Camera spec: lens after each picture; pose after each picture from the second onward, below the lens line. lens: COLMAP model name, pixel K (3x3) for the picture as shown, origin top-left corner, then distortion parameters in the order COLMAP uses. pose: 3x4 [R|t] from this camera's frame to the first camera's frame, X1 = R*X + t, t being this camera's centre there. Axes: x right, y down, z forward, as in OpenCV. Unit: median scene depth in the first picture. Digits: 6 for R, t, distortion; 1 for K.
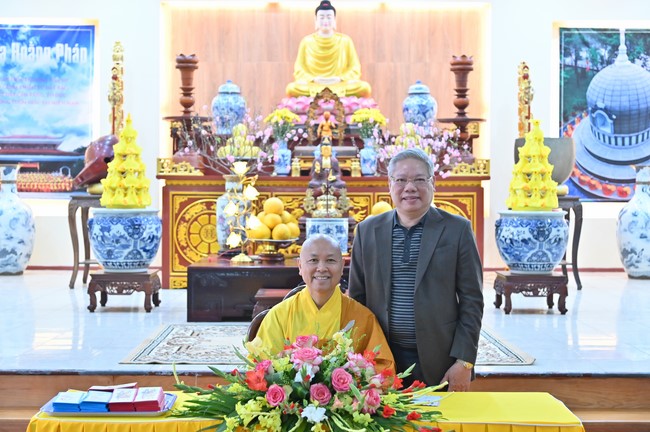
lens RADIAL K [[1052.3, 0, 323.0], [0, 1052.3, 217.7], [0, 0, 1]] dist [0.011396, 0.000000]
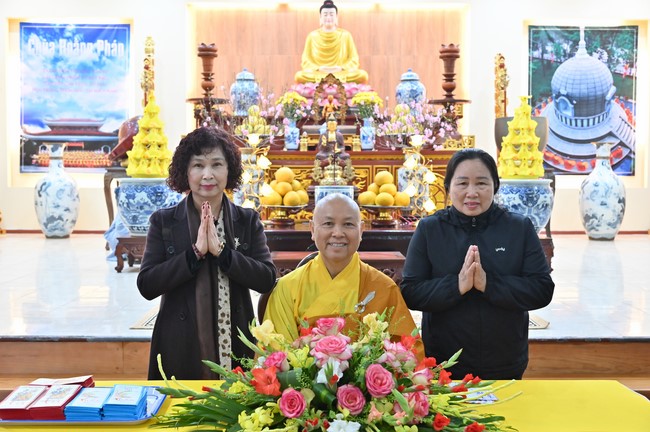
lens RADIAL K [[774.3, 0, 322.0], [0, 774.3, 217.3], [0, 0, 1]] dist [-0.014349, 0.000000]
pose [[0.999993, -0.002298, 0.003116, -0.008904], [0.002205, 0.999560, 0.029590, 0.007456], [-0.003183, -0.029583, 0.999557, 0.162358]]
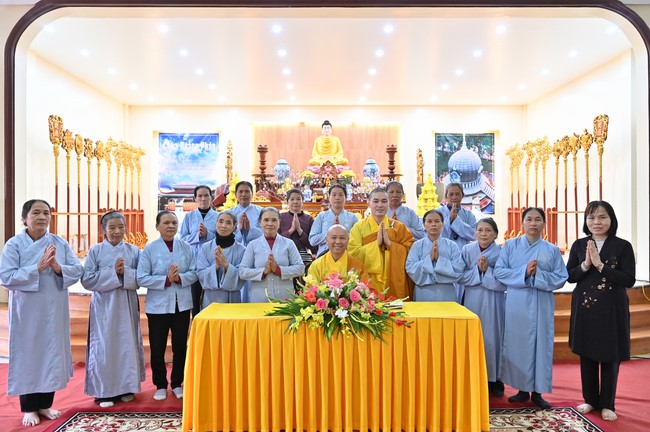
lens RADIAL K [[472.9, 0, 322.2], [0, 472.9, 216.6], [0, 0, 1]] dist [-0.017562, -0.006547]
pose [[0.999948, -0.007056, 0.007416, -0.017138], [0.007206, 0.999766, -0.020392, 0.009359], [-0.007270, 0.020445, 0.999765, 0.047135]]
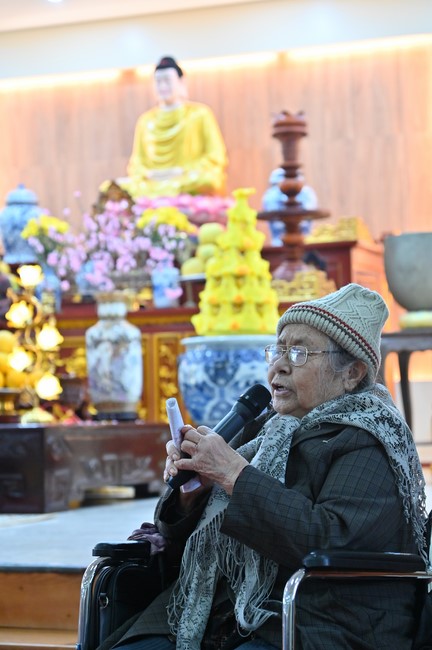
lens RADIAL K [[1545.0, 0, 213.9], [0, 1545.0, 326.1], [0, 0, 1]] dist [0.043274, 0.000000]
pose [[0.920303, -0.040629, -0.389091, 0.448734], [0.006556, 0.996054, -0.088504, 0.054663], [0.391152, 0.078900, 0.916938, 0.148995]]
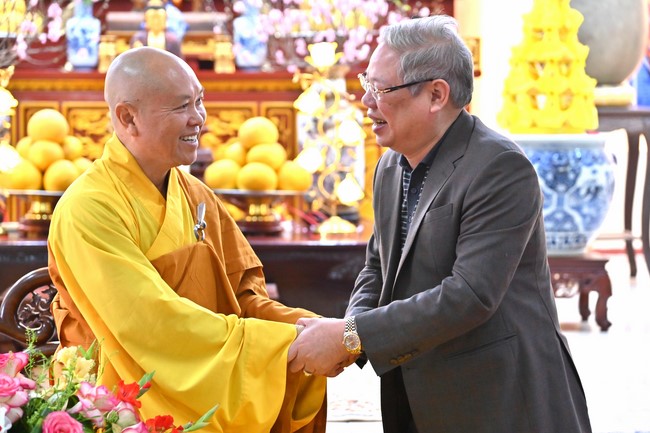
lens RADIAL K [[2079.3, 0, 325.4], [0, 2079.3, 216.5], [0, 0, 1]] dist [0.036446, 0.000000]
pose [[0.999208, -0.004958, 0.039493, 0.040188], [0.003944, 0.999661, 0.025726, 0.005984], [-0.039607, -0.025550, 0.998889, -0.023812]]
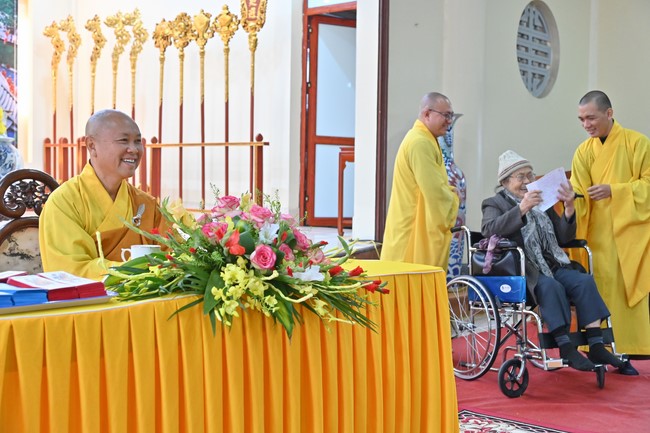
lens RADIAL K [[885.9, 0, 326.5], [0, 885.9, 219.4], [0, 0, 1]] dist [0.018296, 0.000000]
pose [[0.637765, -0.024395, 0.769845, -0.199796], [0.005694, 0.999620, 0.026958, 0.042615], [-0.770210, -0.012810, 0.637662, 0.180645]]
